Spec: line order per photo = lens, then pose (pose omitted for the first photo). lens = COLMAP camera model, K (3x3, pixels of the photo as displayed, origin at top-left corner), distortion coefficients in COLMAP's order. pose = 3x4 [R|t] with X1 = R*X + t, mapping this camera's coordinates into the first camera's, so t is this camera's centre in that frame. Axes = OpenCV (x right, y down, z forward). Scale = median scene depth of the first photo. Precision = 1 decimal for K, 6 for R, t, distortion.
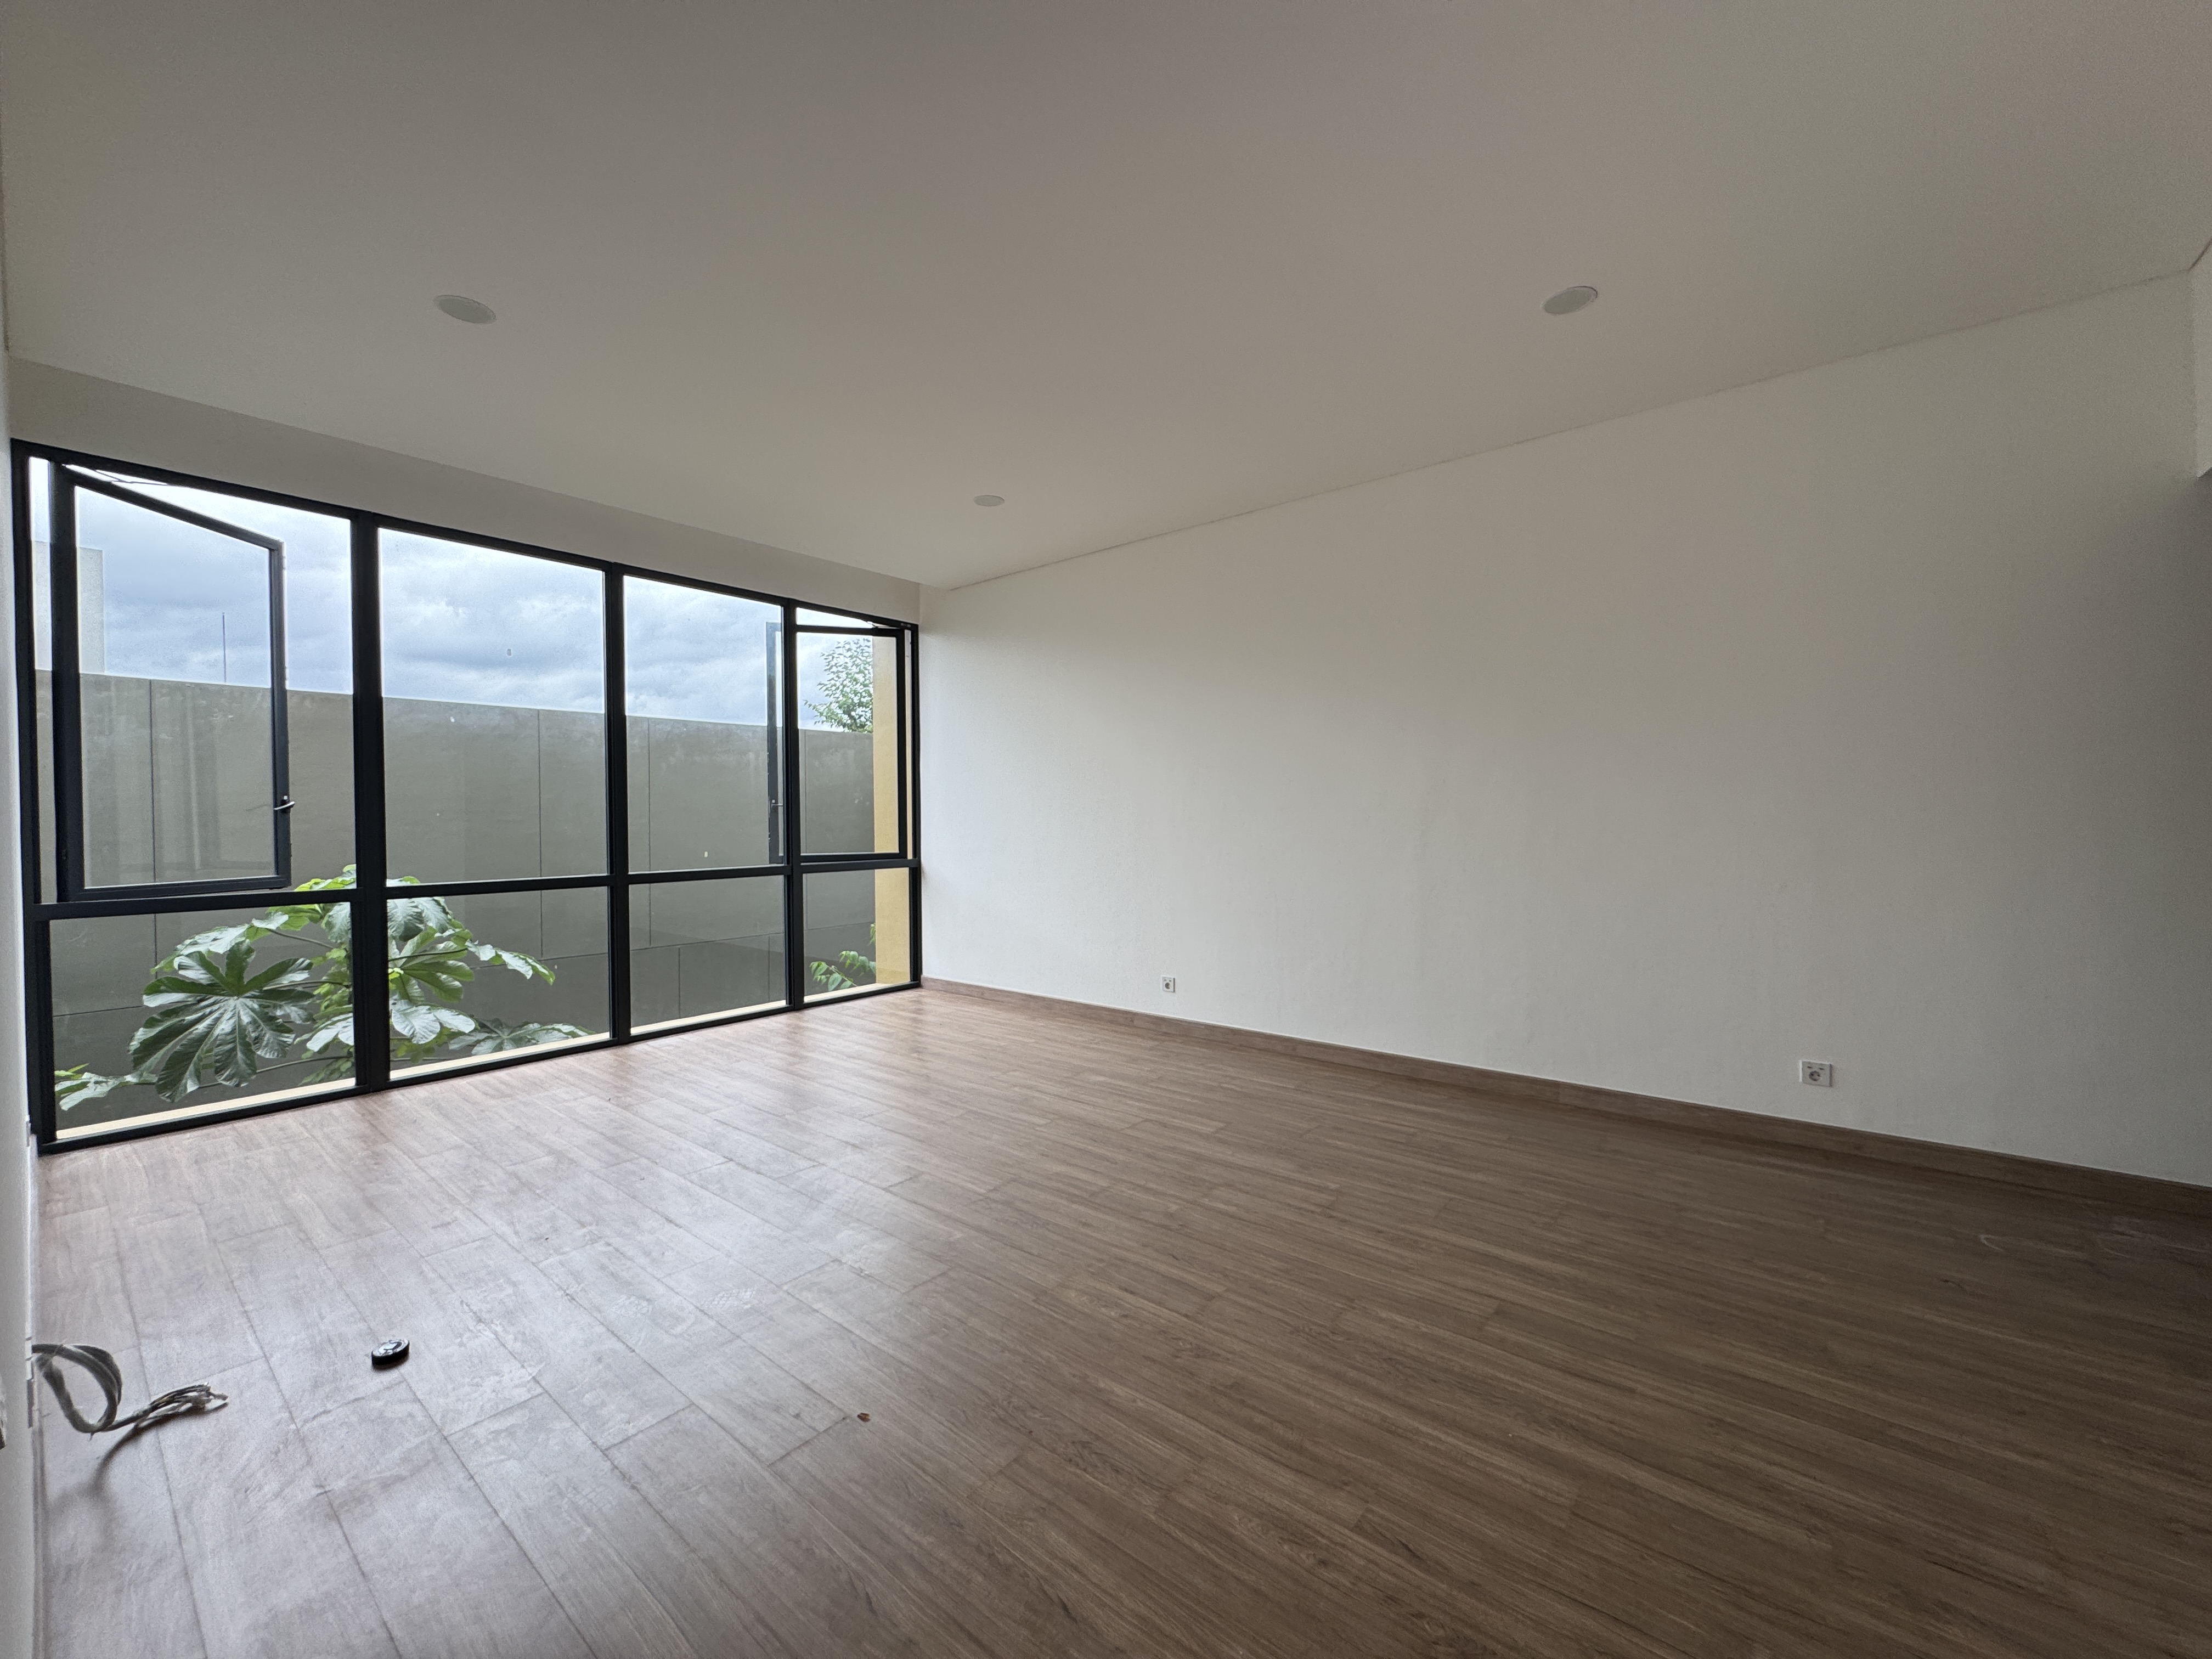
lens RADIAL K [[883.5, 0, 1102.5], [0, 883.5, 829.9], [0, 0, 1]] dist [-0.002337, -0.000352]
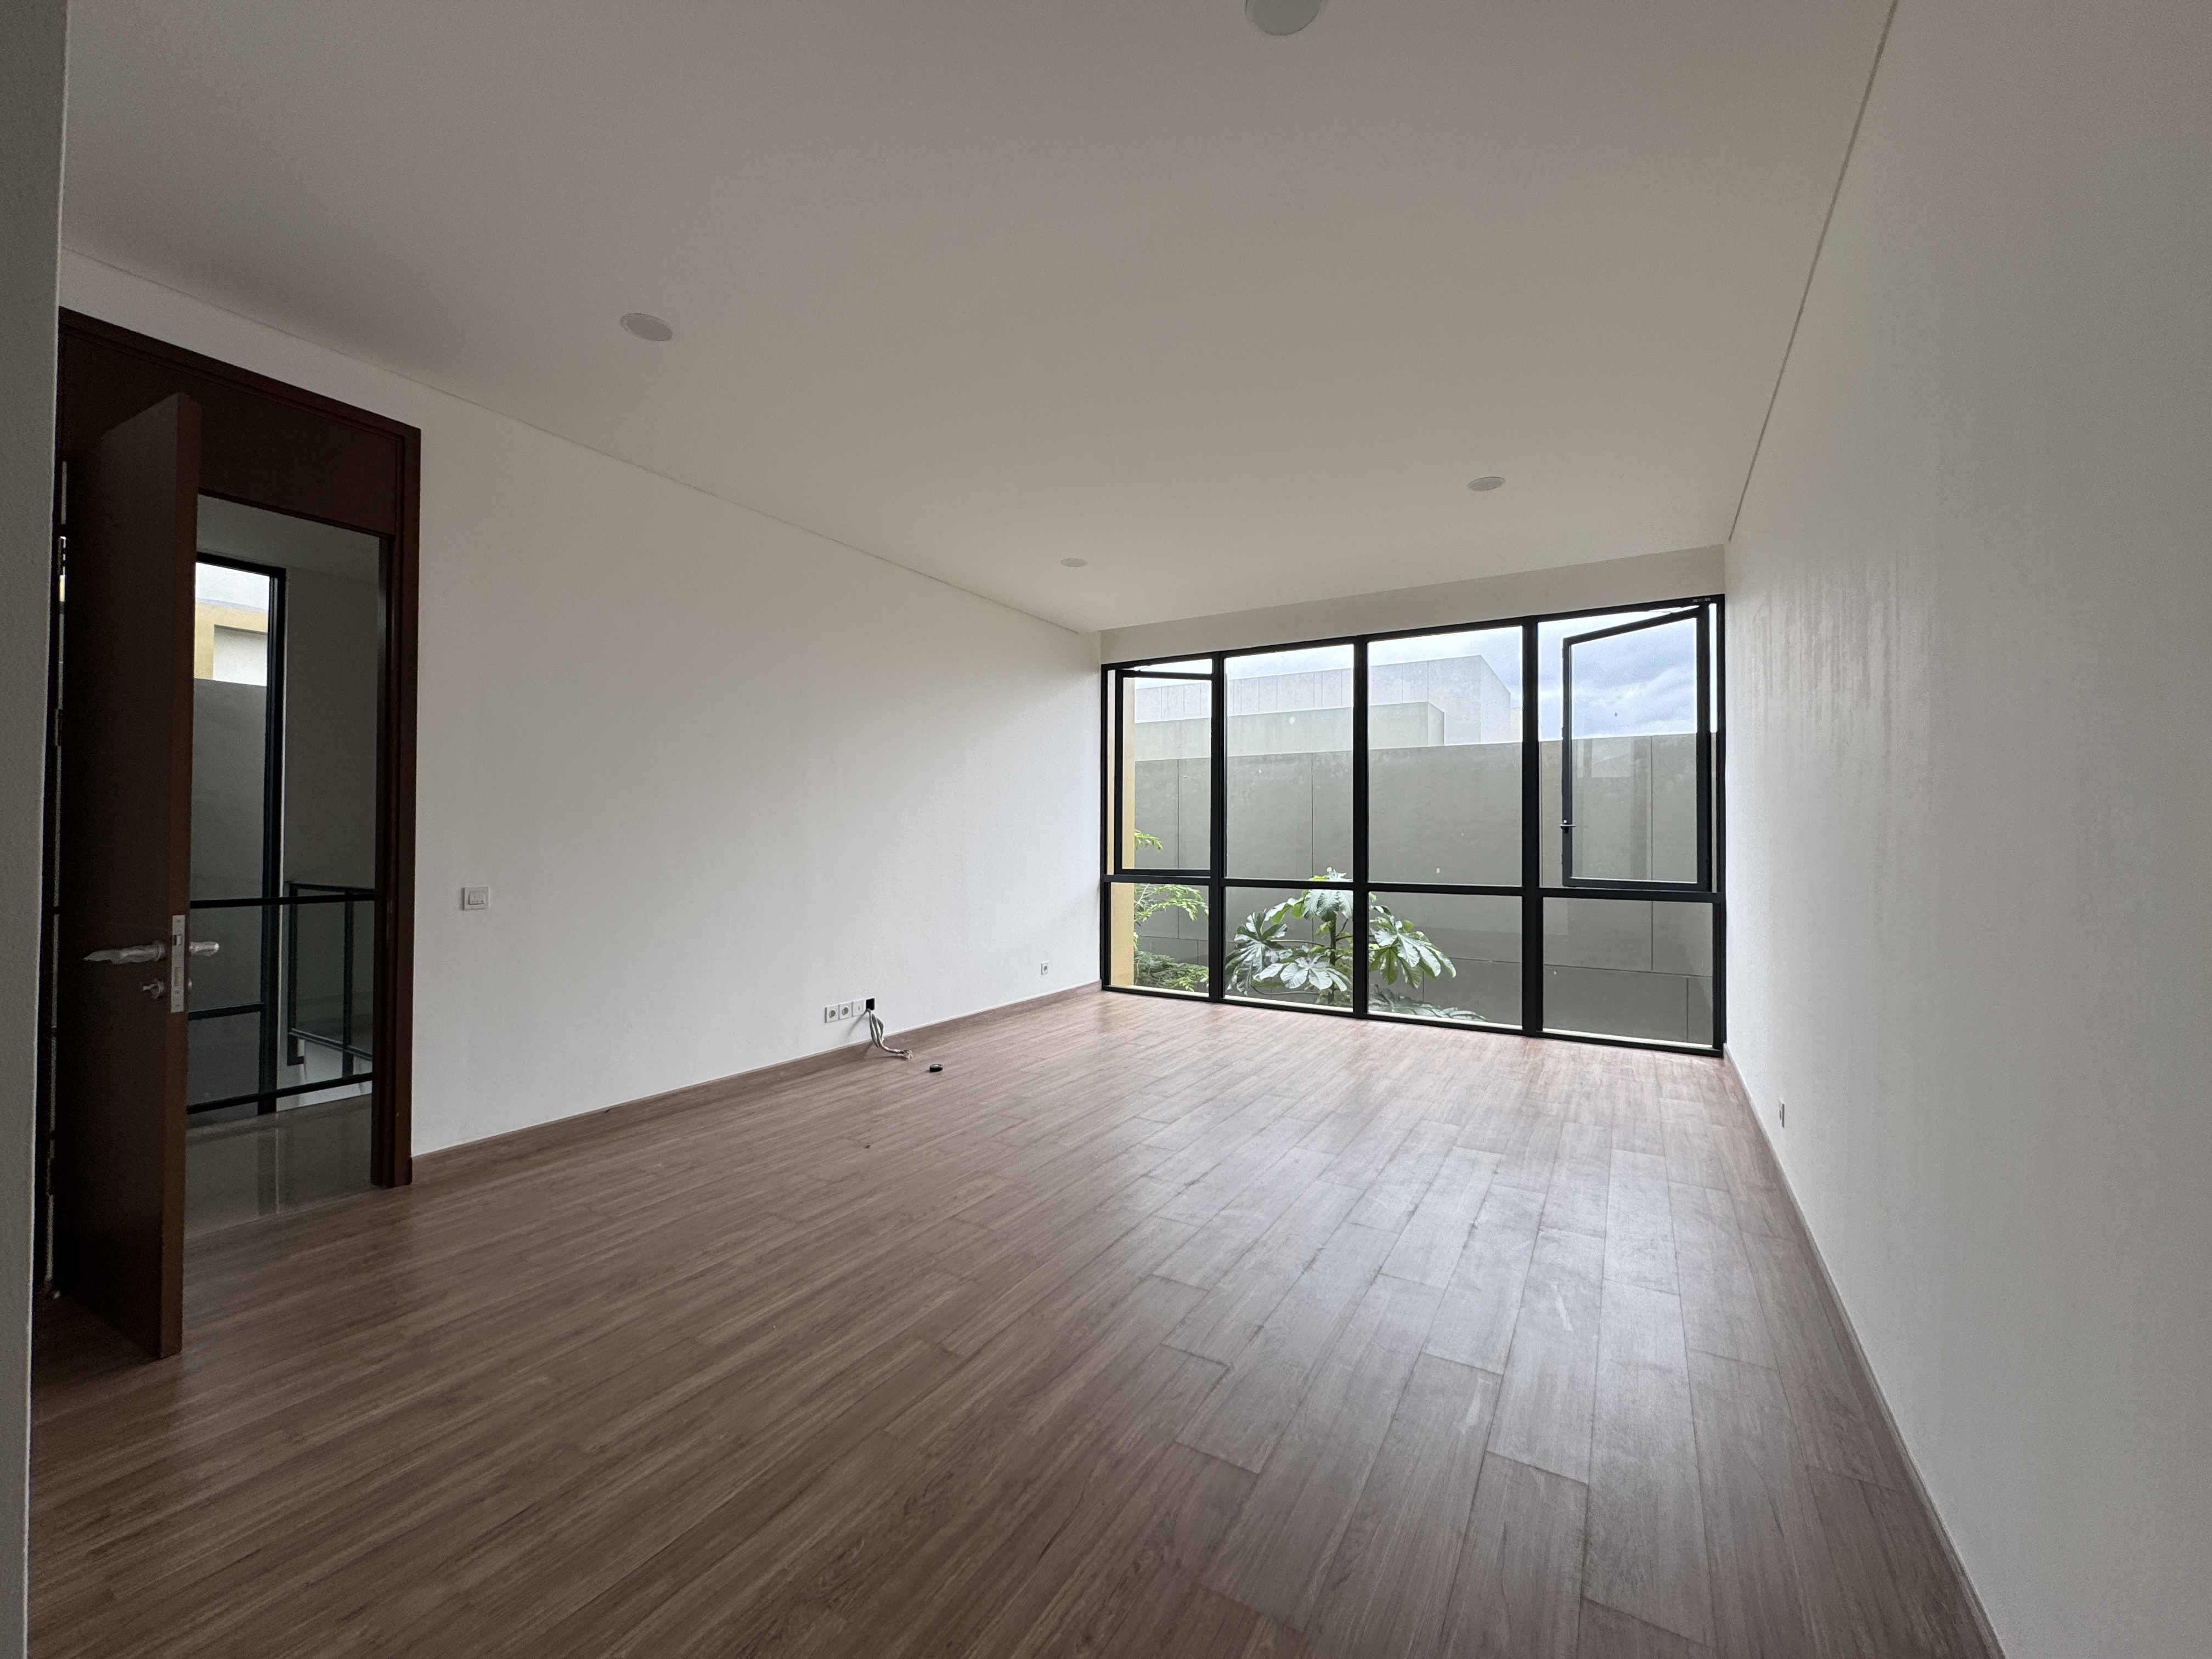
lens RADIAL K [[883.5, 0, 1102.5], [0, 883.5, 829.9], [0, 0, 1]] dist [-0.002337, -0.000352]
pose [[0.139434, -0.002048, -0.990229, 1.189892], [-0.019821, 0.999792, -0.004858, -0.018992], [0.990033, 0.020304, 0.139365, 0.852862]]
